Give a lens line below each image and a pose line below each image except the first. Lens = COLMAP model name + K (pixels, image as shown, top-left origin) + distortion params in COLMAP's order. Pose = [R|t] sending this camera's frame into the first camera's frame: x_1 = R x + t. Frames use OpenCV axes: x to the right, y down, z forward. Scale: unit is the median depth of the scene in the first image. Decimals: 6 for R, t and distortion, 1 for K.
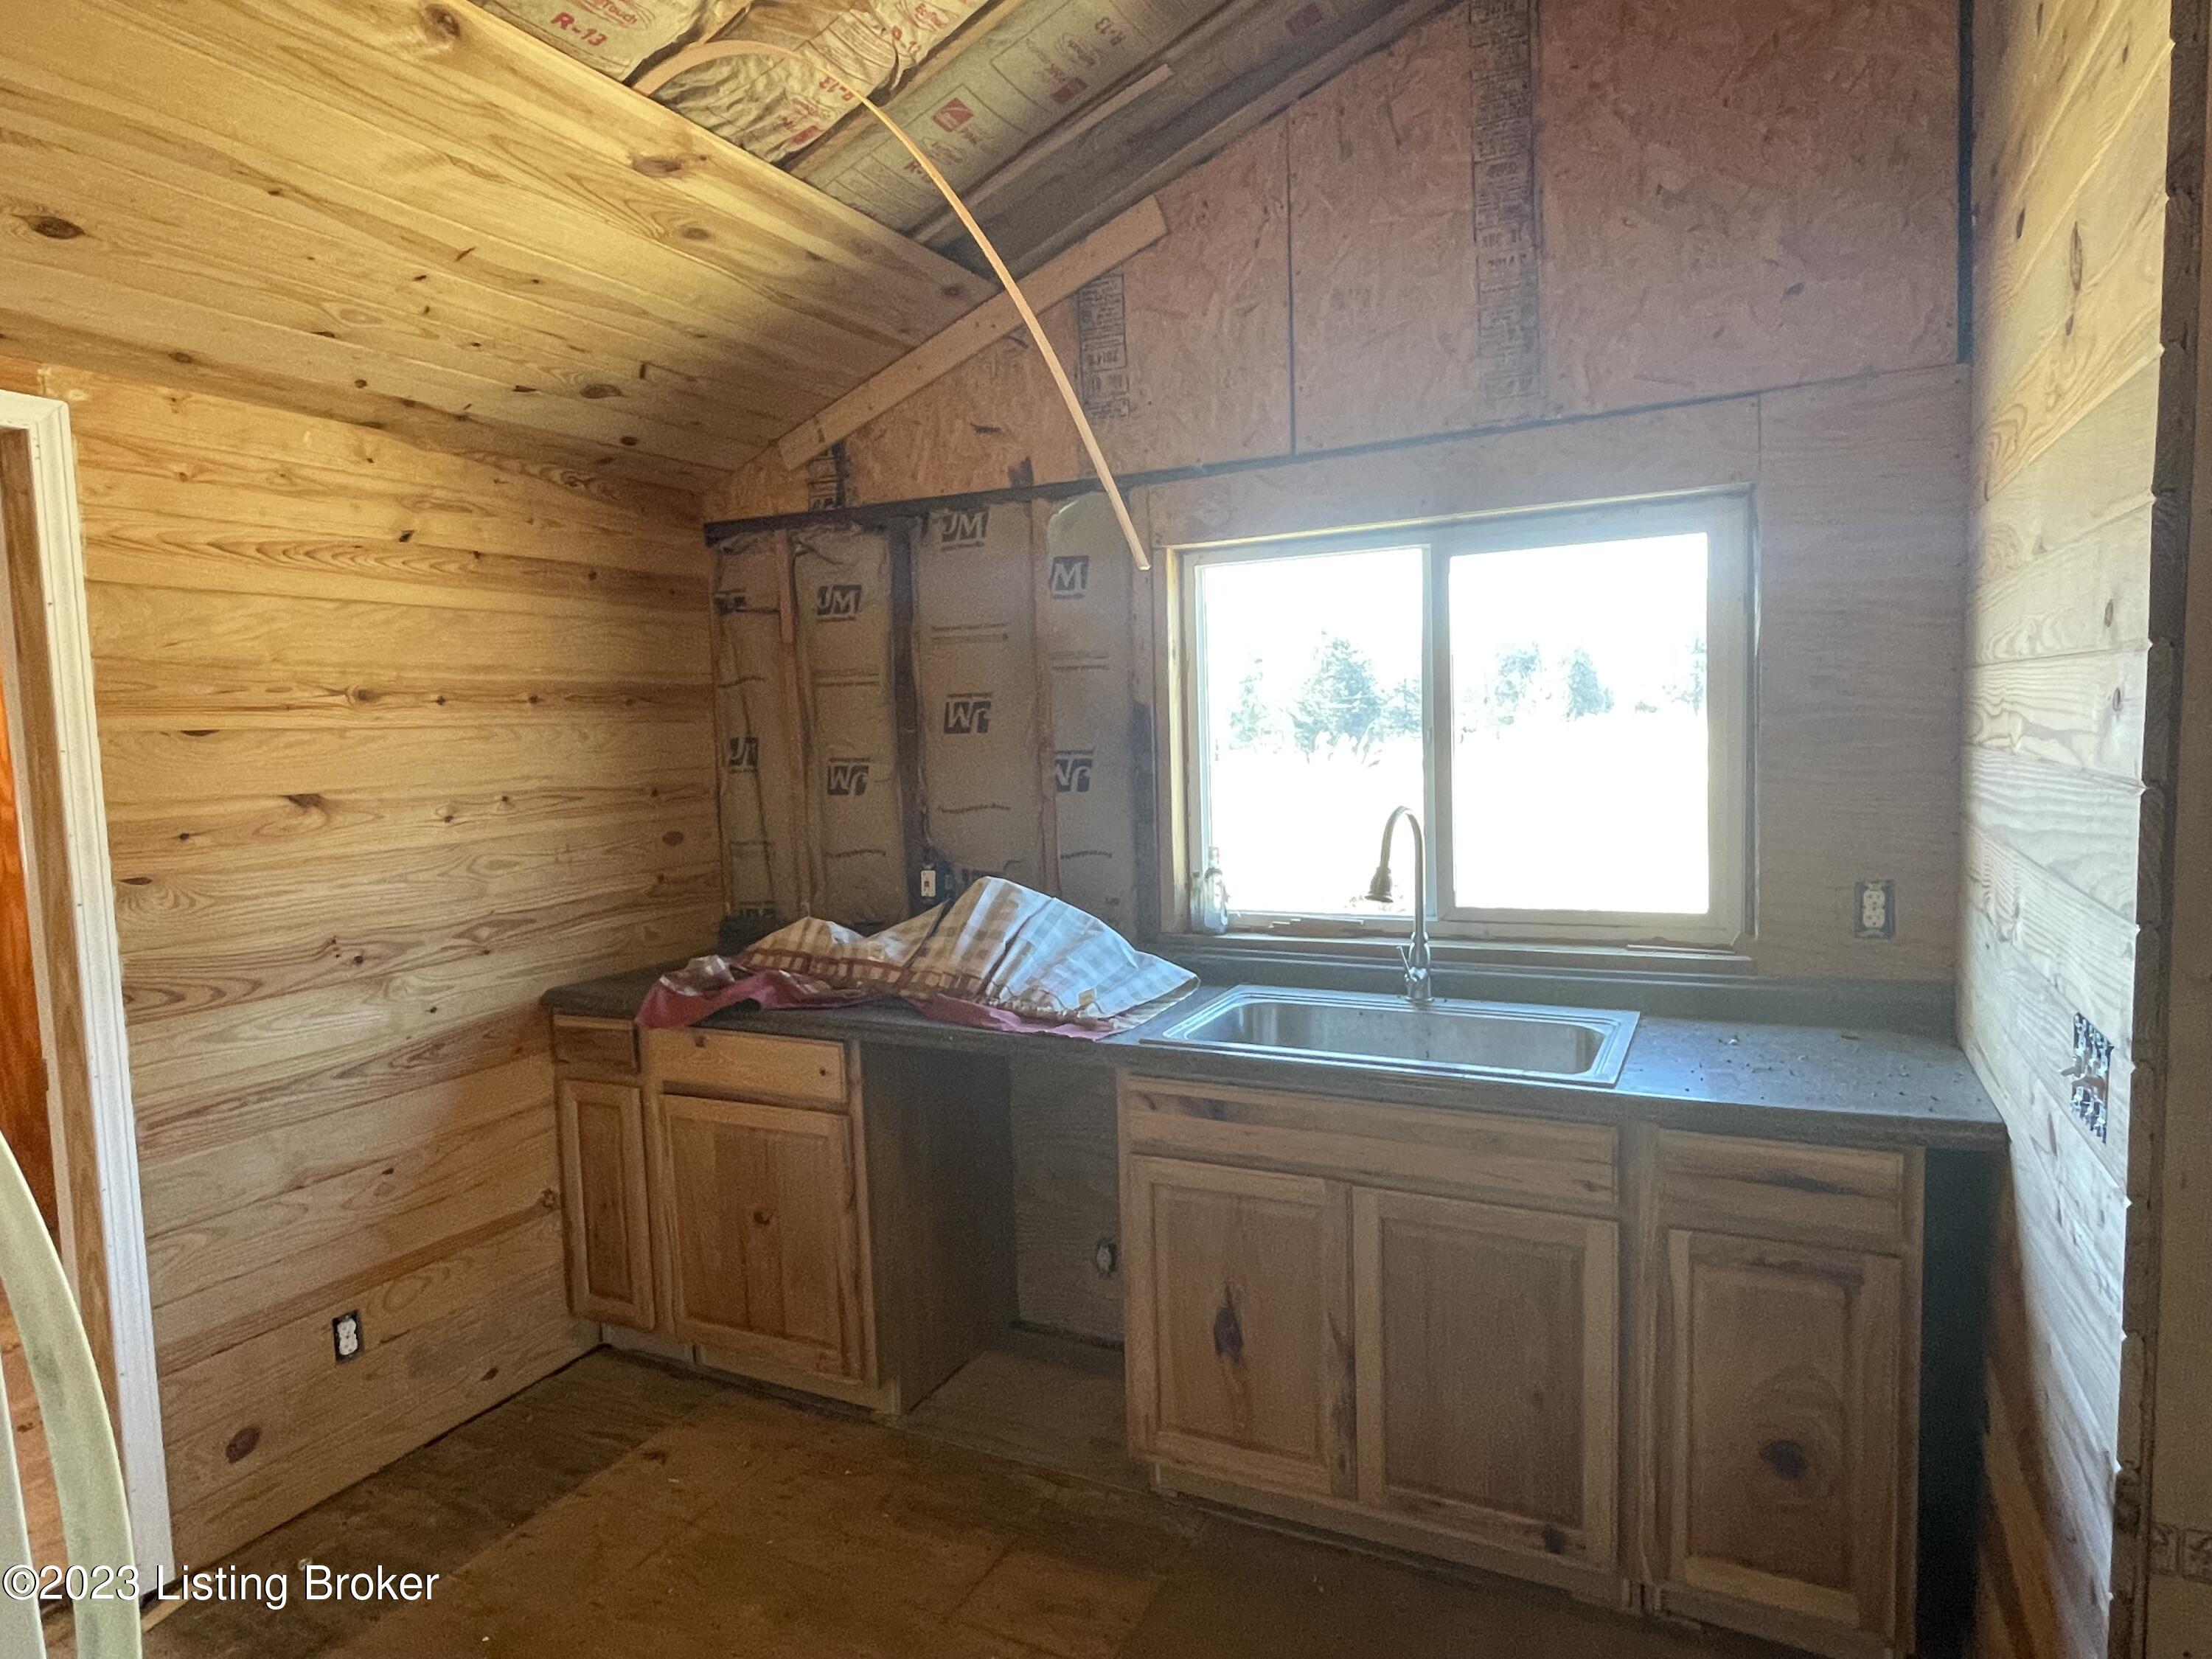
lens RADIAL K [[1282.3, 0, 1106.0], [0, 1282.3, 829.5], [0, 0, 1]] dist [-0.003363, 0.000167]
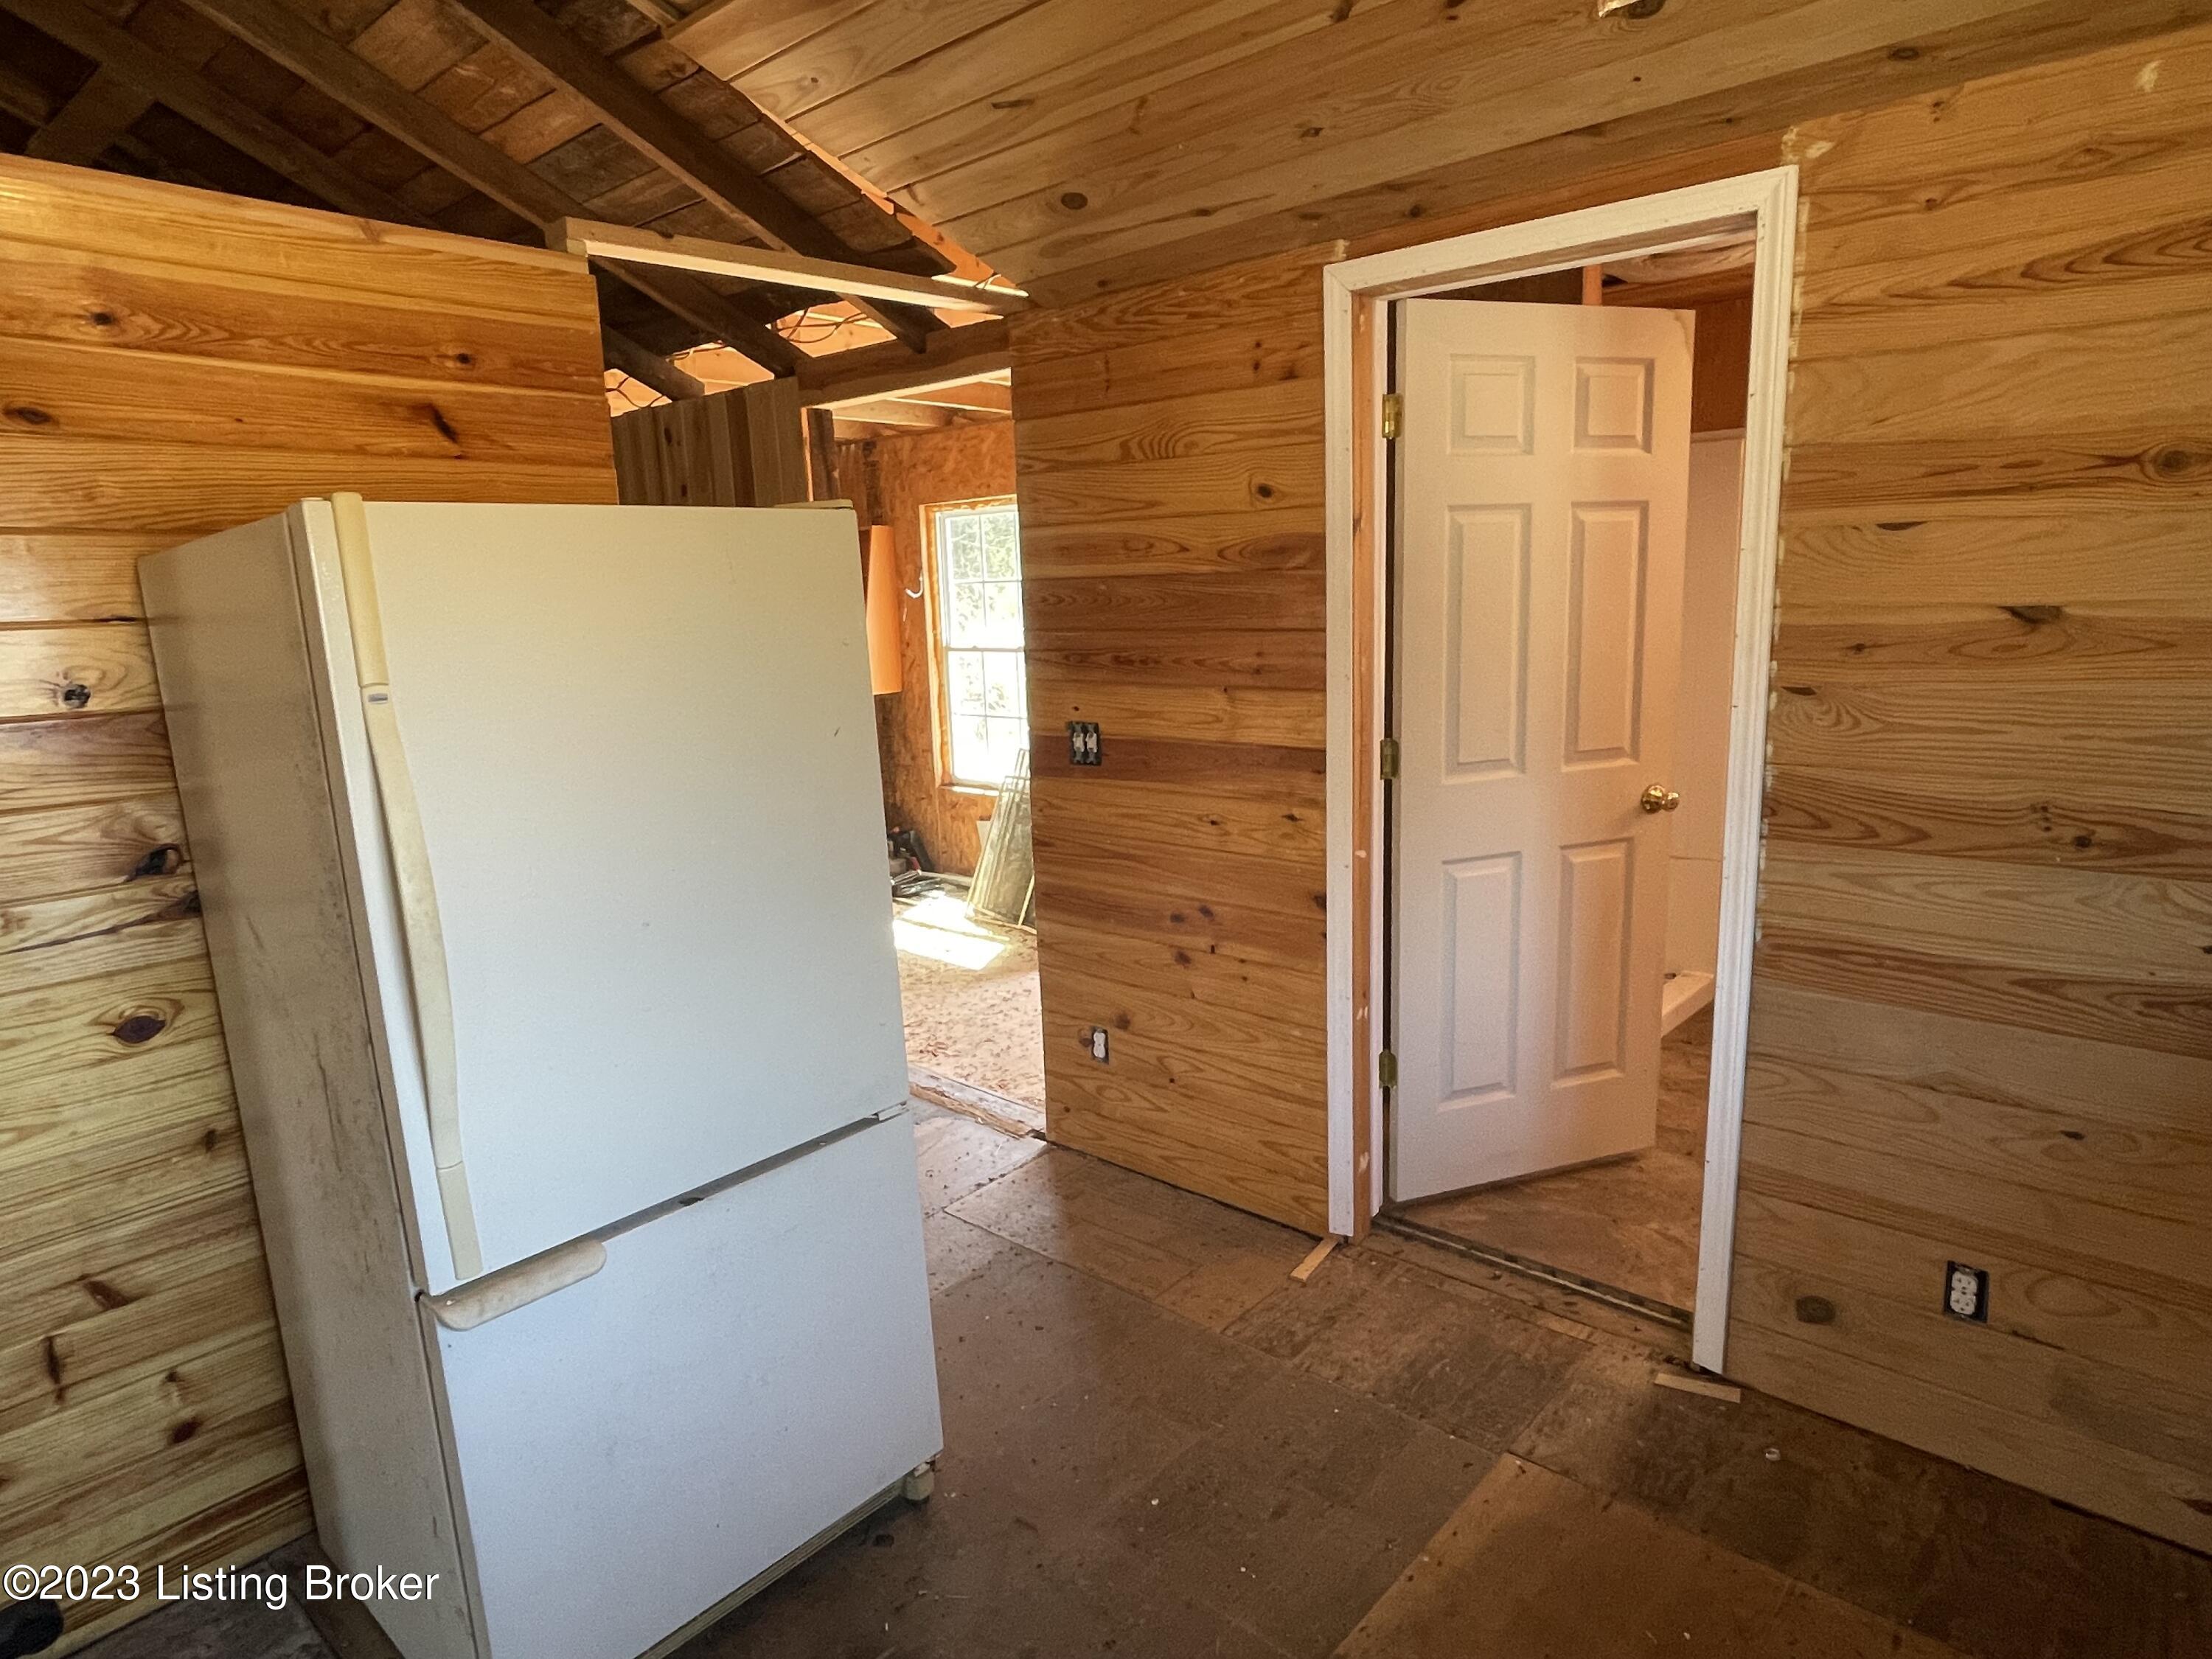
lens RADIAL K [[1282.3, 0, 1106.0], [0, 1282.3, 829.5], [0, 0, 1]] dist [-0.003363, 0.000167]
pose [[-0.265812, 0.218940, -0.938834, 0.261494], [-0.037803, 0.970753, 0.237087, -0.060463], [0.963283, 0.098511, -0.249761, 0.713089]]
